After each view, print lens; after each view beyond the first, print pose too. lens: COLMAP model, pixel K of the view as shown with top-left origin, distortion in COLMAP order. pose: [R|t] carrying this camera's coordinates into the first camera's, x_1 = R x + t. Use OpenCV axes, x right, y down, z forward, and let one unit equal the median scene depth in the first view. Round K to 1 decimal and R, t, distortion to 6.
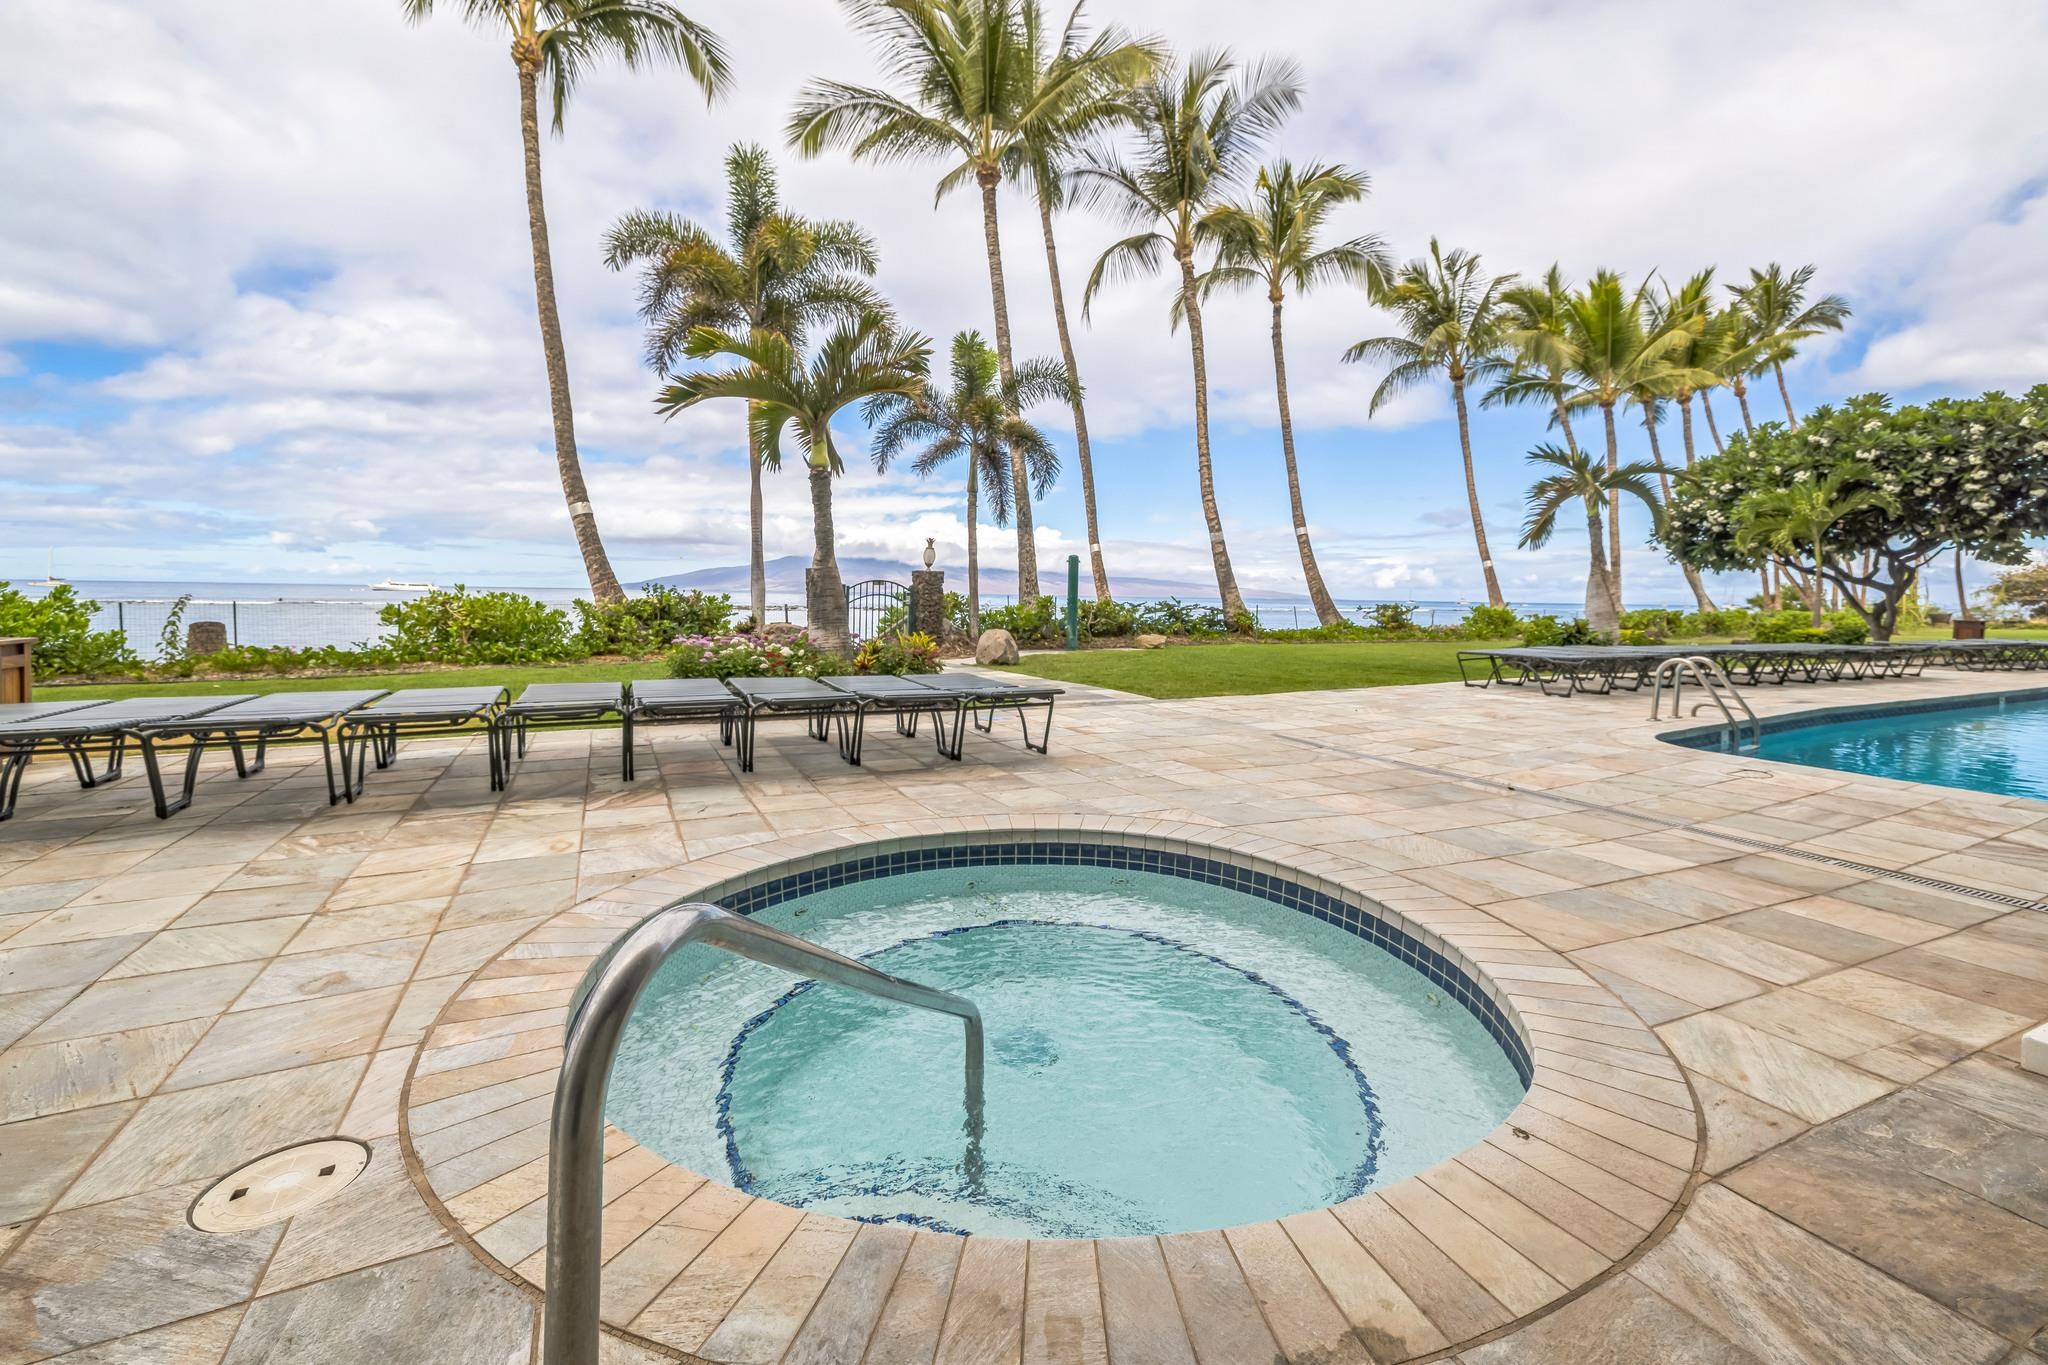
lens RADIAL K [[874.9, 0, 1024.8], [0, 874.9, 628.5], [0, 0, 1]] dist [0.004556, 0.000426]
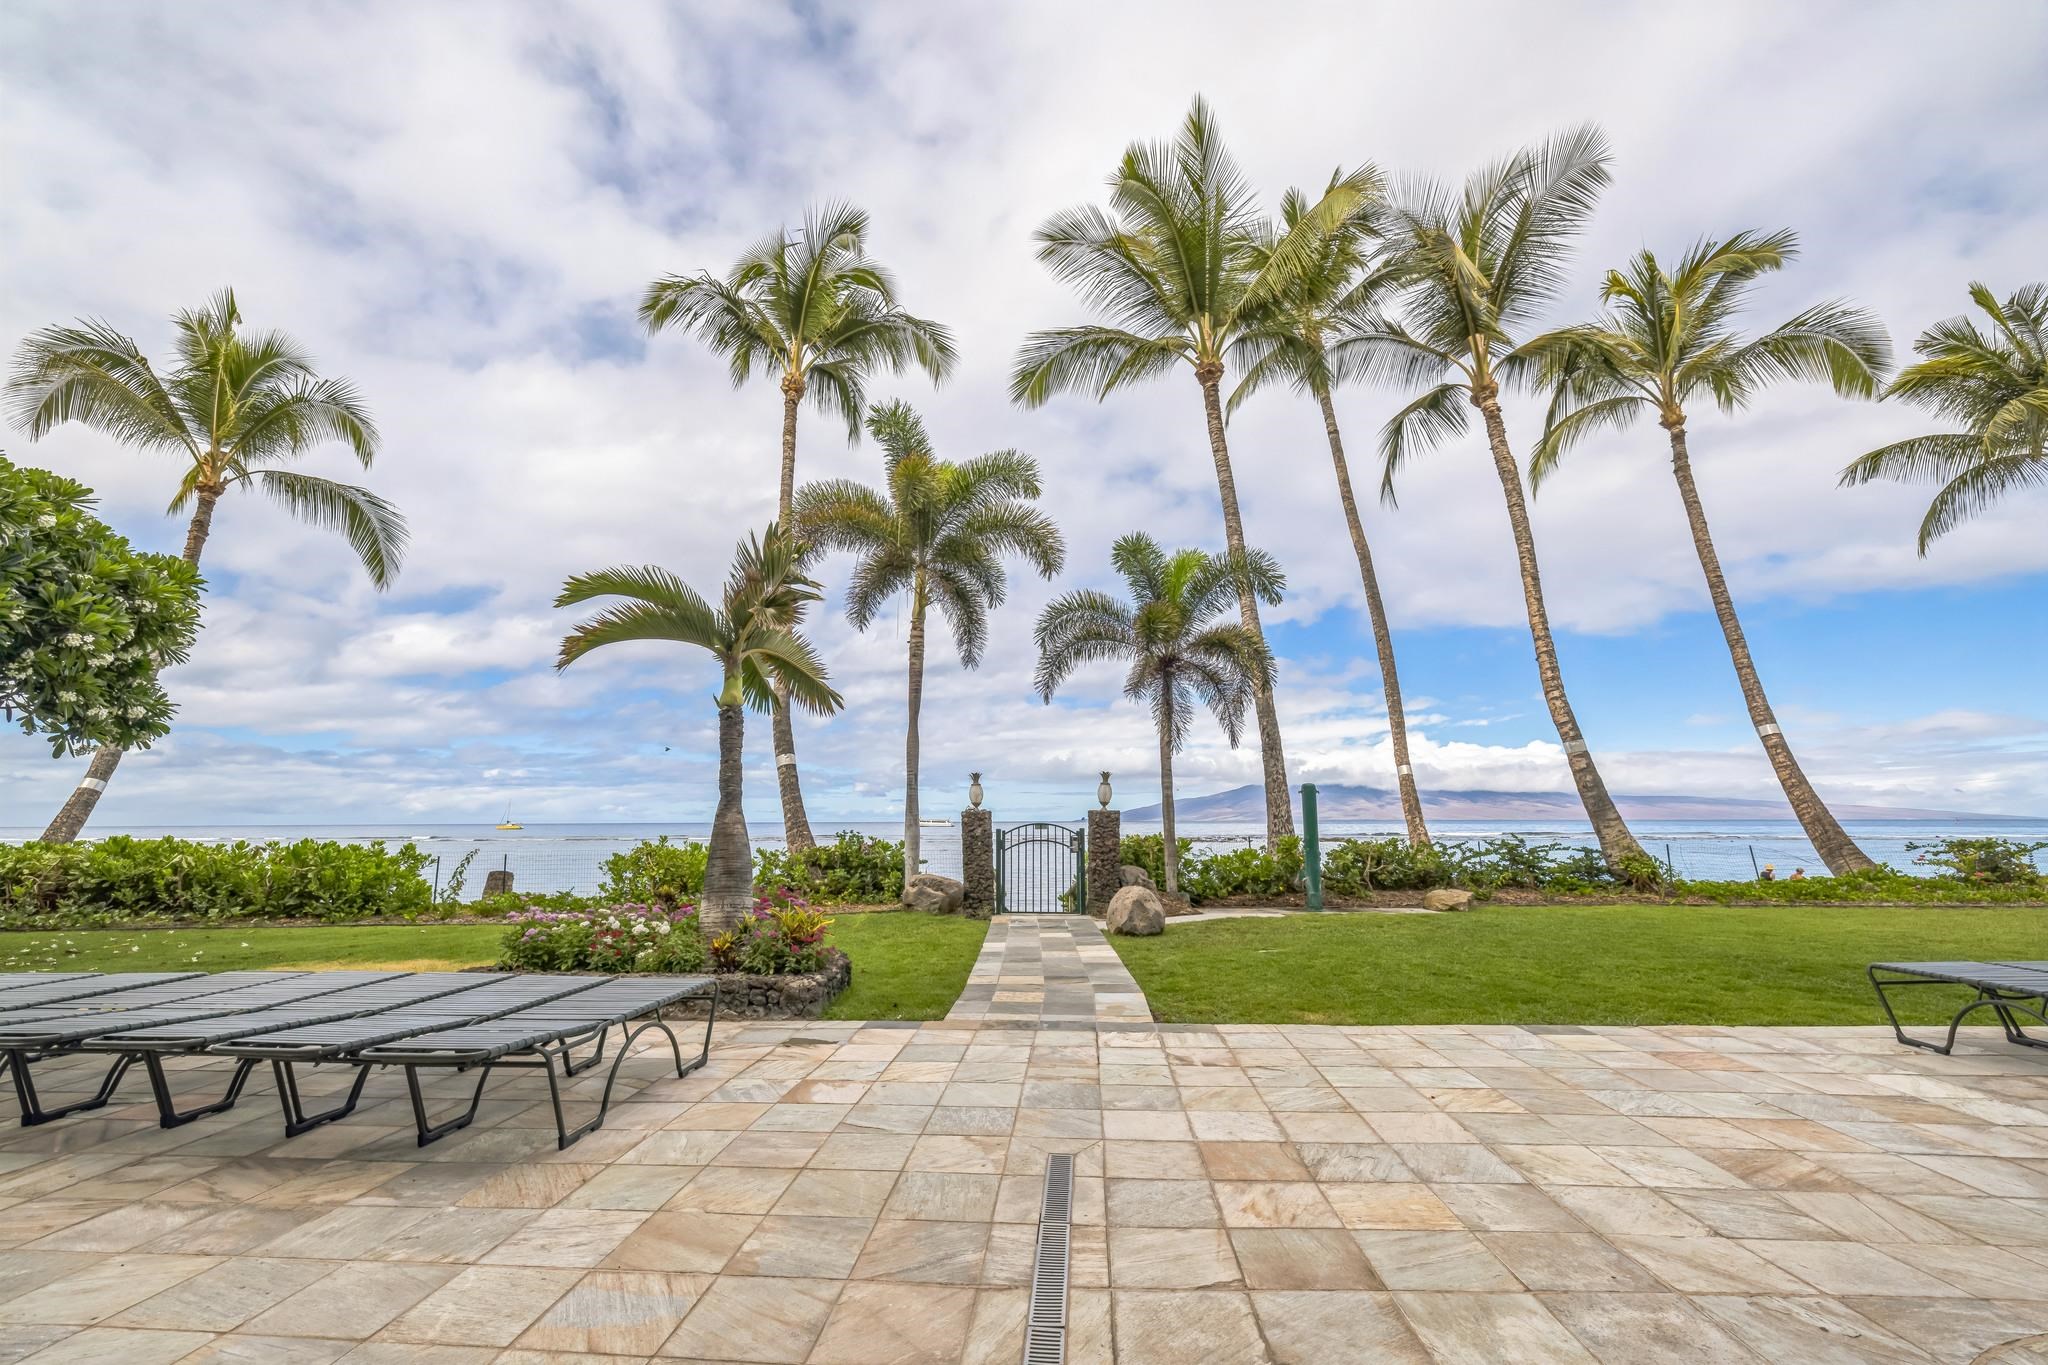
lens RADIAL K [[851.4, 0, 1017.3], [0, 851.4, 682.1], [0, 0, 1]] dist [0.002218, 0.000641]
pose [[0.863505, -0.098539, -0.494620, 0.172670], [-0.003221, 0.979630, -0.200786, -0.016048], [0.504330, 0.174973, 0.845598, 0.173728]]
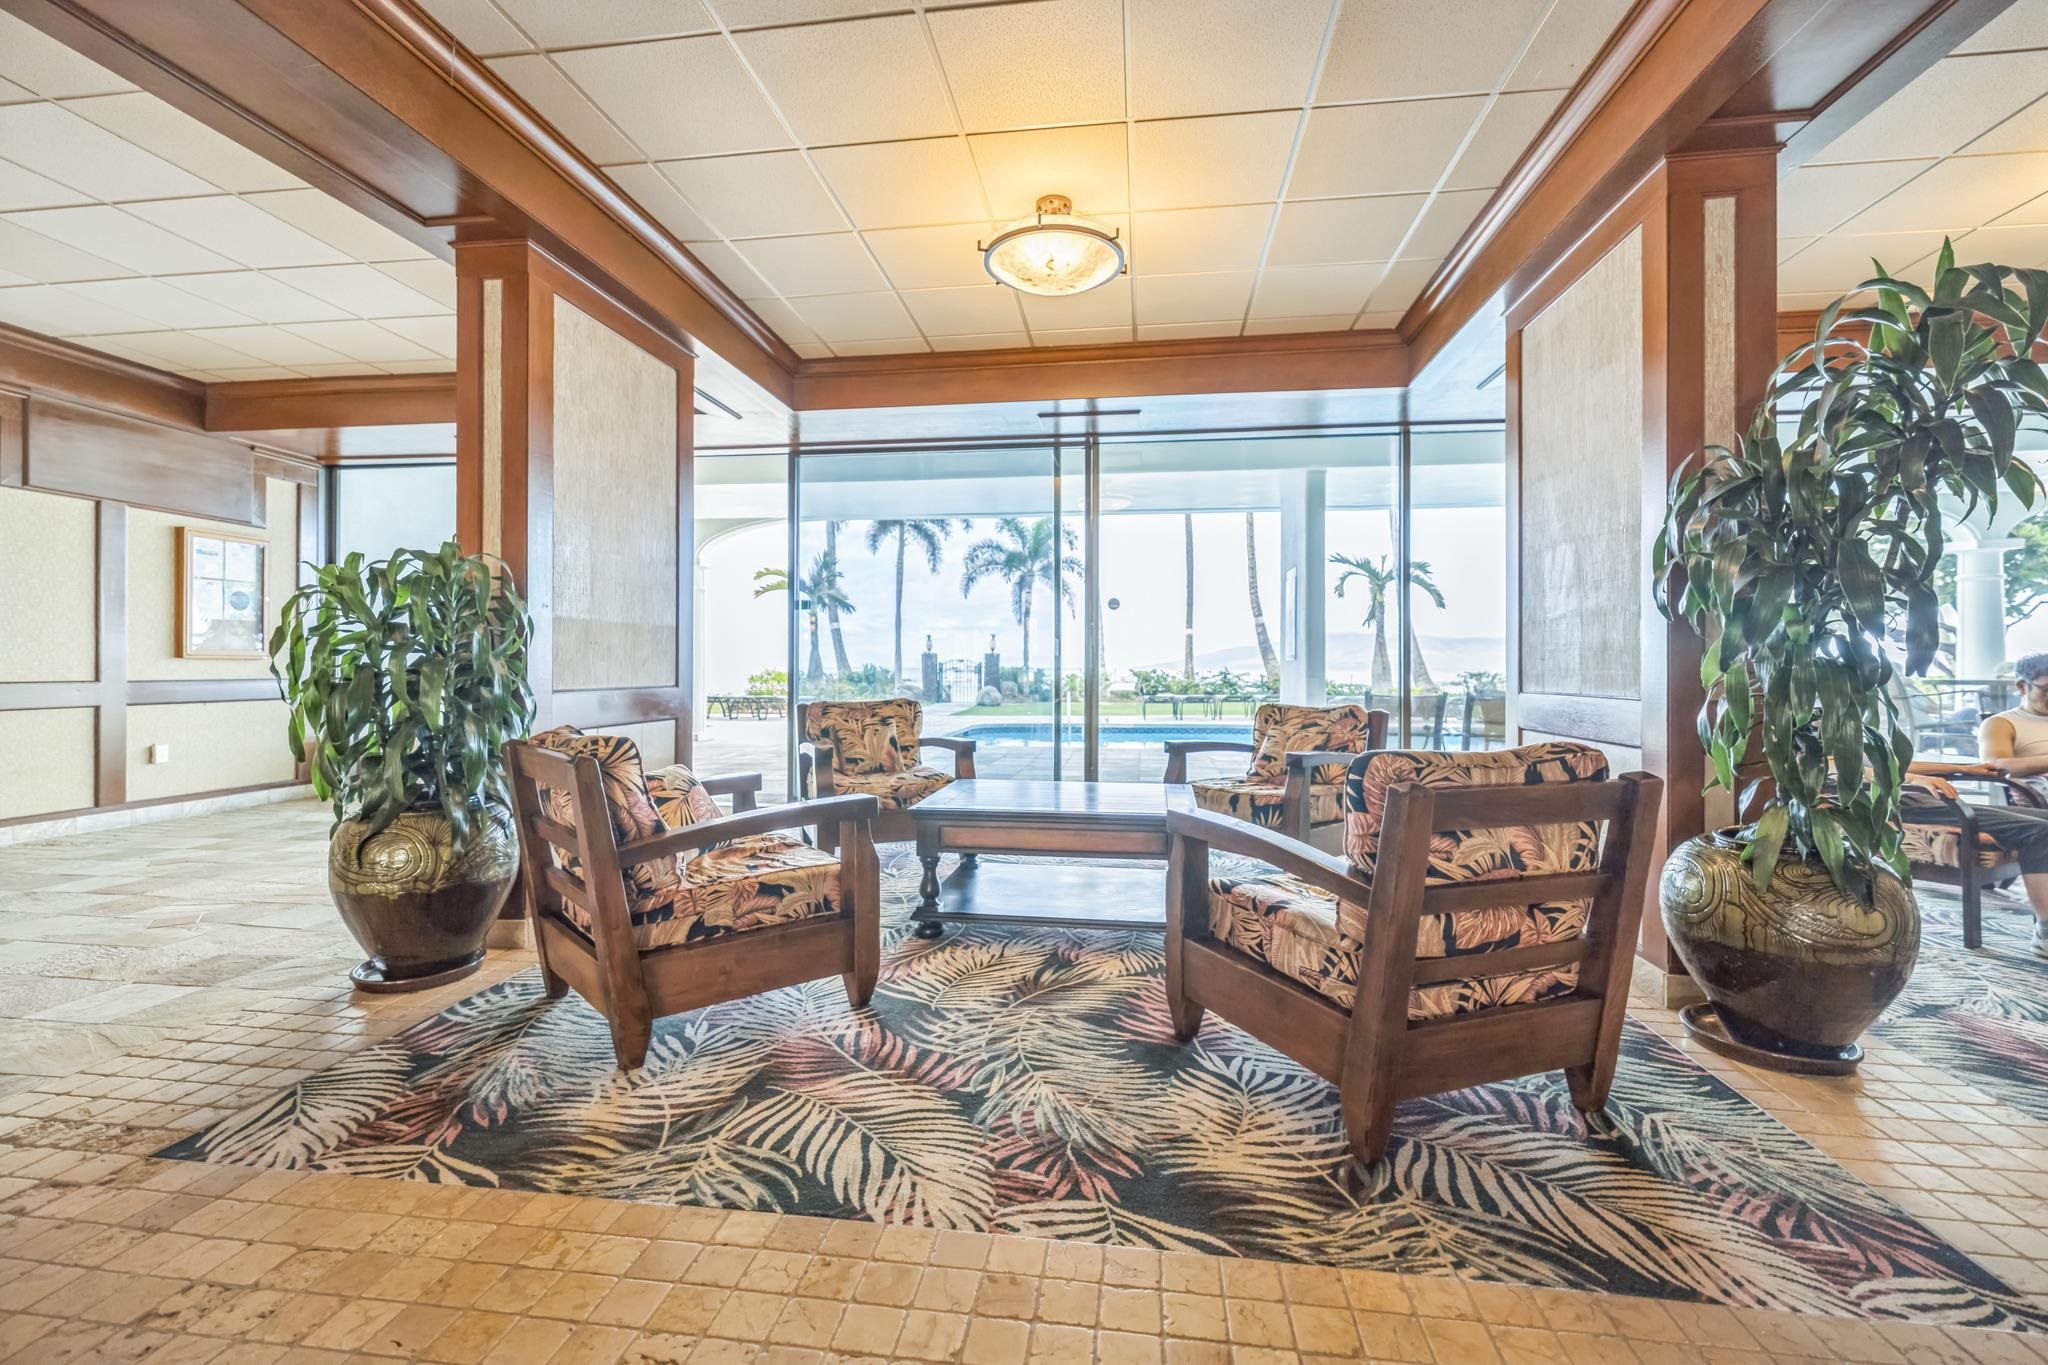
lens RADIAL K [[874.9, 0, 1018.3], [0, 874.9, 668.2], [0, 0, 1]] dist [0.004556, 0.000426]
pose [[0.833319, -0.009774, -0.552707, 0.628588], [-0.012202, 0.999275, -0.036069, 0.016502], [0.552658, 0.036801, 0.832595, -0.275777]]
